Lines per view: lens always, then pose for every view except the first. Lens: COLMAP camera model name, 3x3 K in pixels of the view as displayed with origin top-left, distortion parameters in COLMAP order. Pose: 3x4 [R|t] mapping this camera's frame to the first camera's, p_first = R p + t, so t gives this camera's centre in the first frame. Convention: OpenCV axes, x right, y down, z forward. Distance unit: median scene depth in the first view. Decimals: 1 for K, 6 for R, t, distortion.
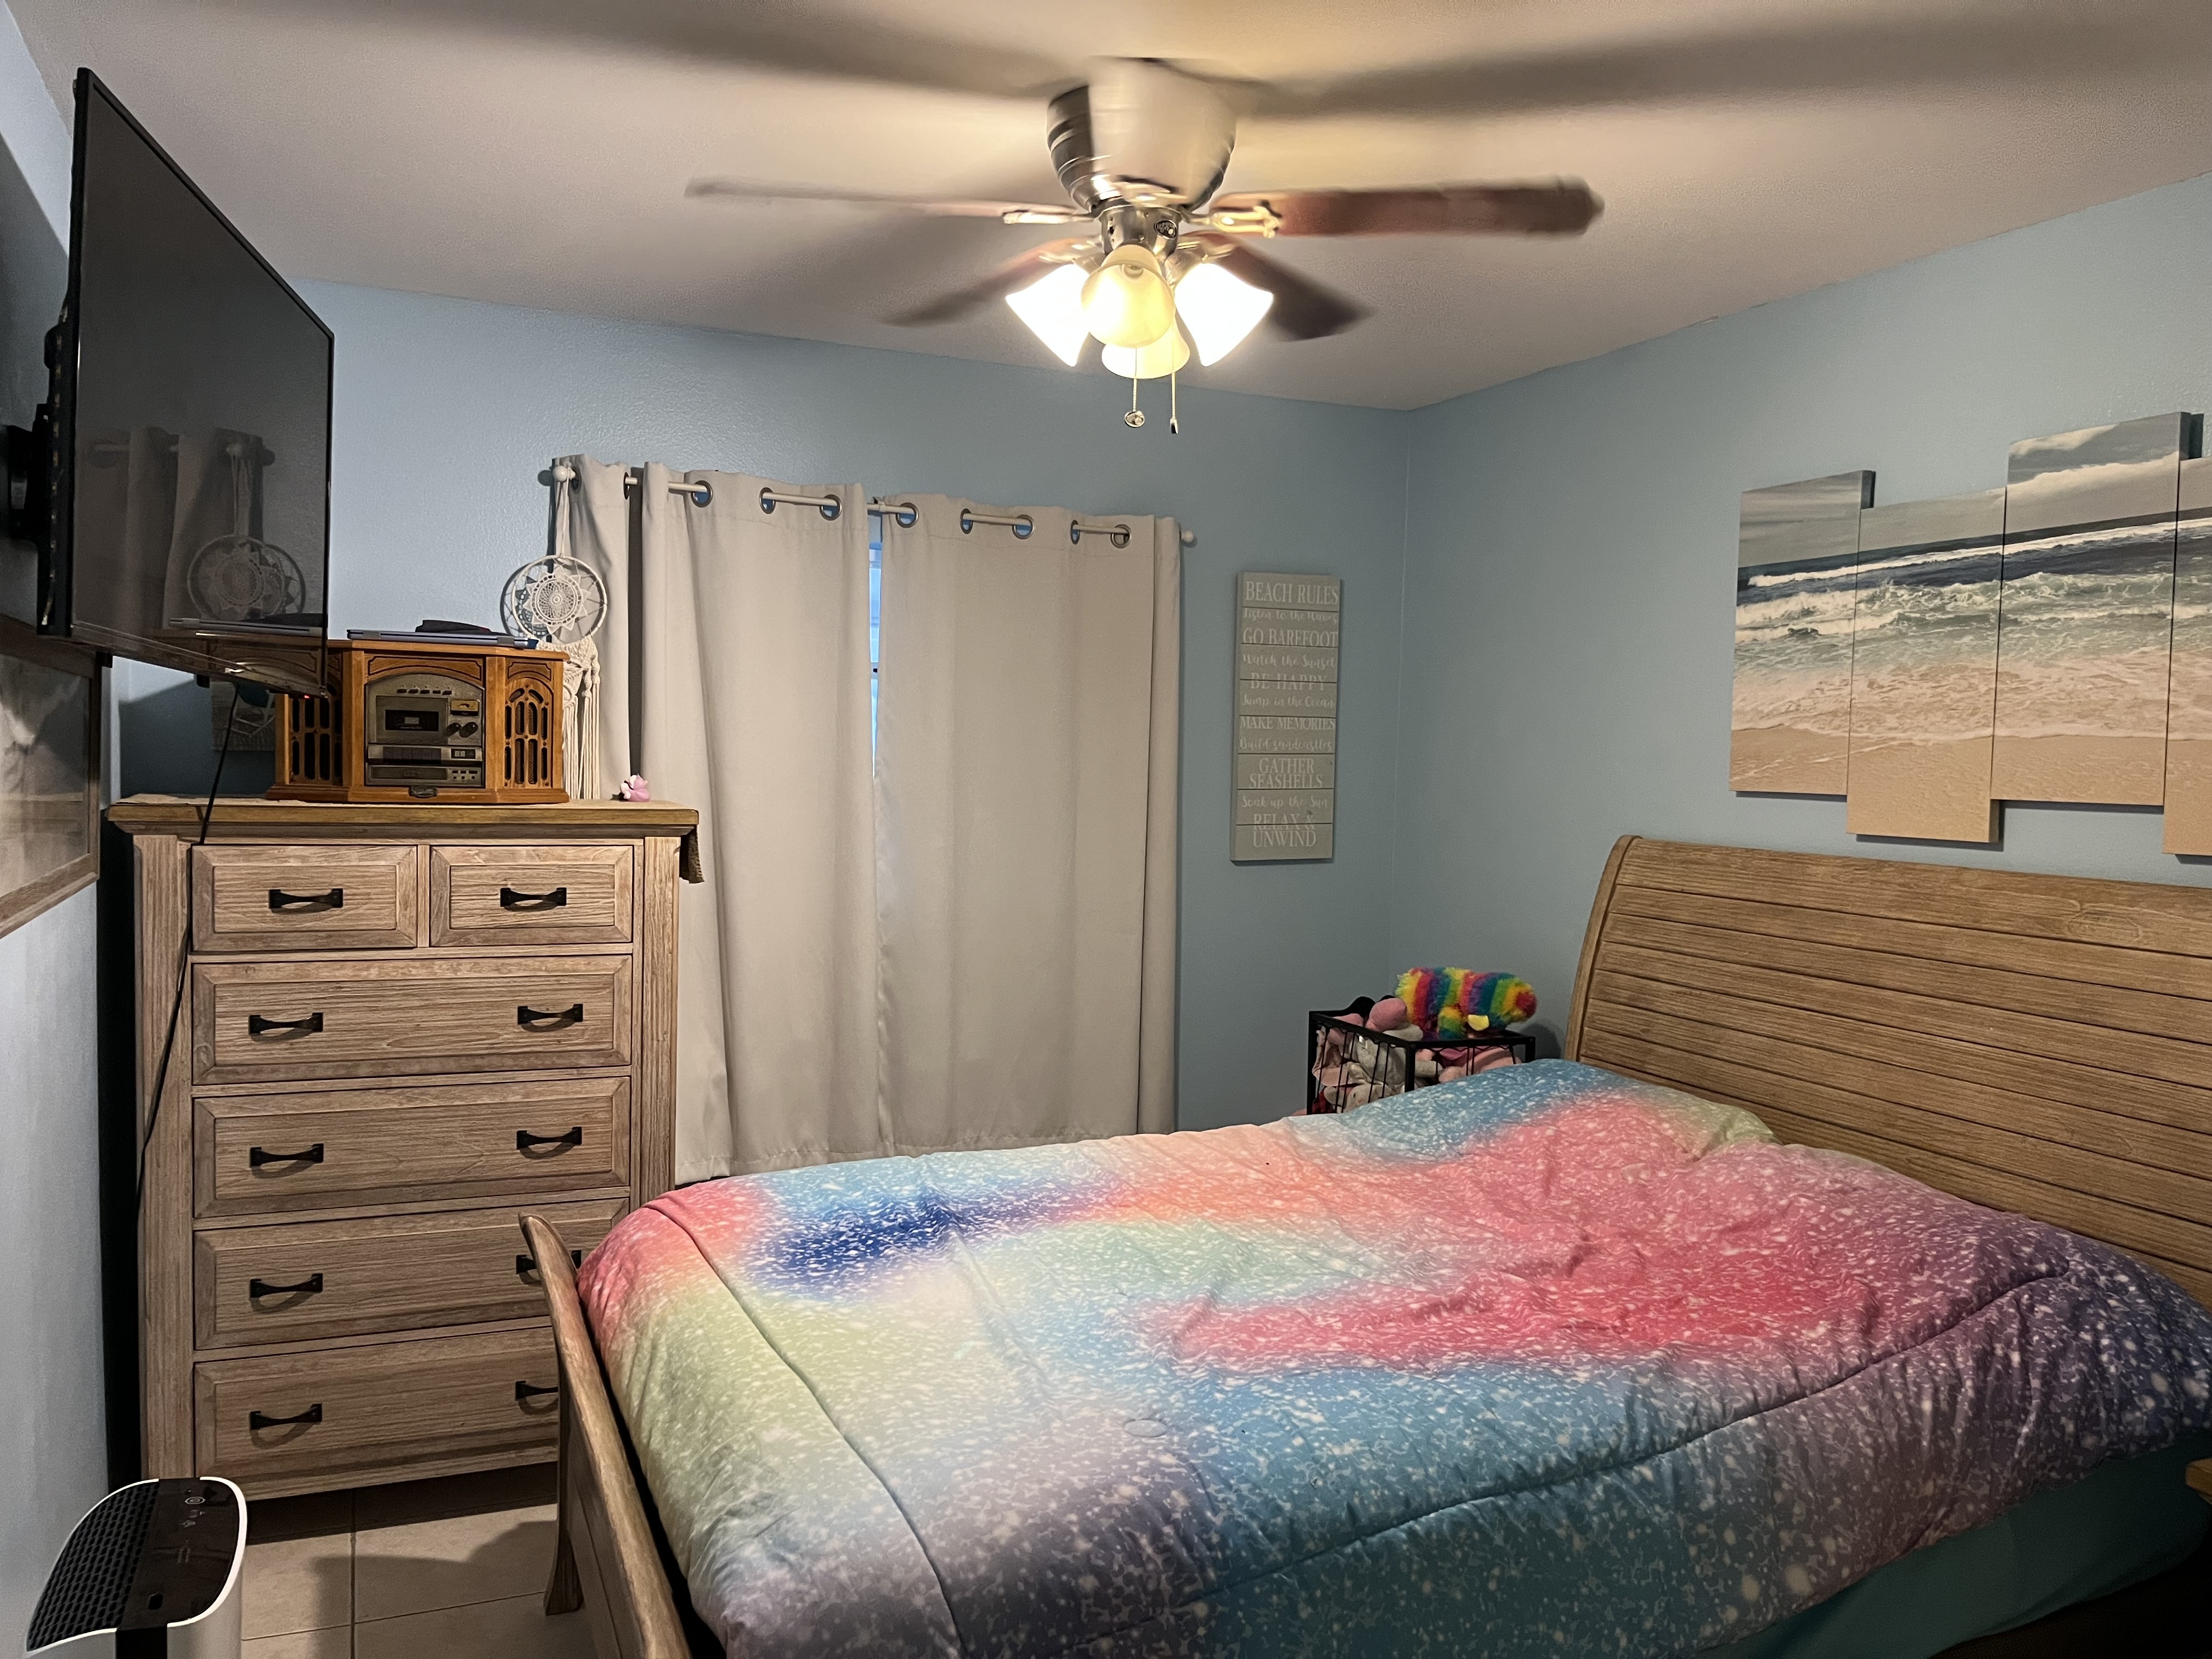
lens RADIAL K [[1675.5, 0, 1106.0], [0, 1675.5, 829.5], [0, 0, 1]] dist [0.069673, -0.097705]
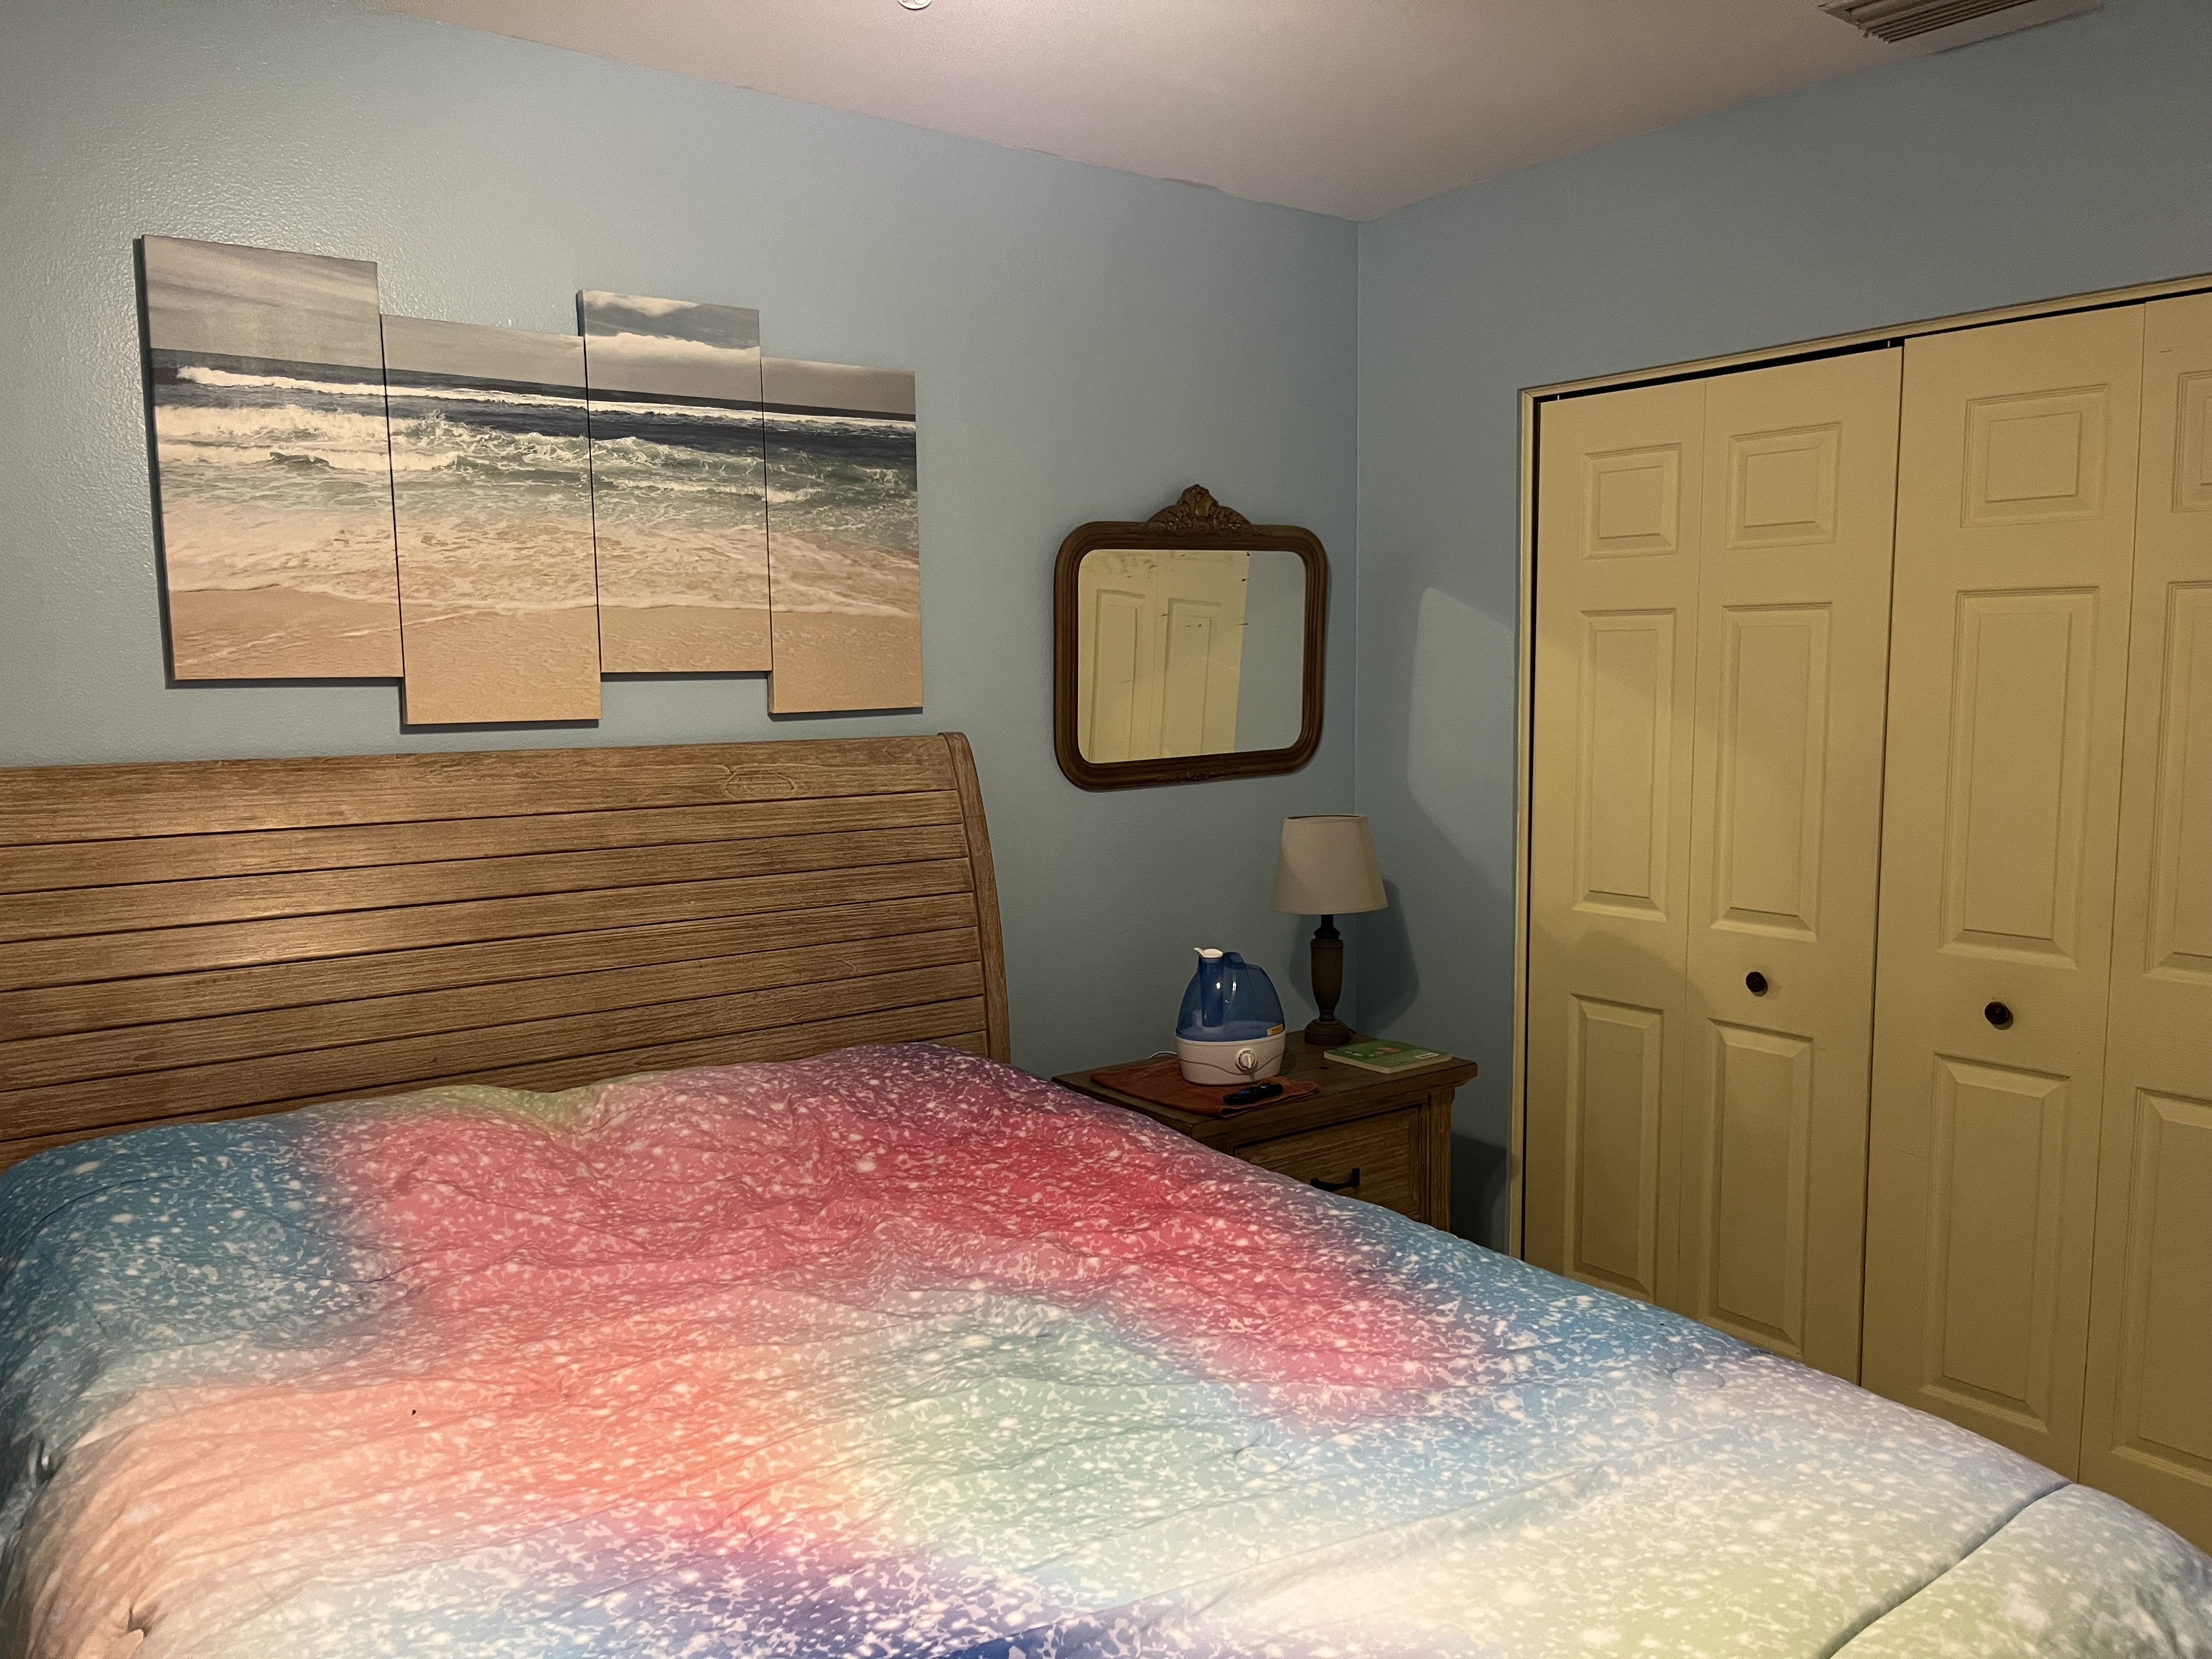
lens RADIAL K [[1675.5, 0, 1106.0], [0, 1675.5, 829.5], [0, 0, 1]] dist [0.069673, -0.097705]
pose [[-0.234127, -0.111462, 0.965795, -0.466447], [0.054876, 0.990307, 0.127594, -0.036090], [-0.970656, 0.082873, -0.225741, 0.953823]]
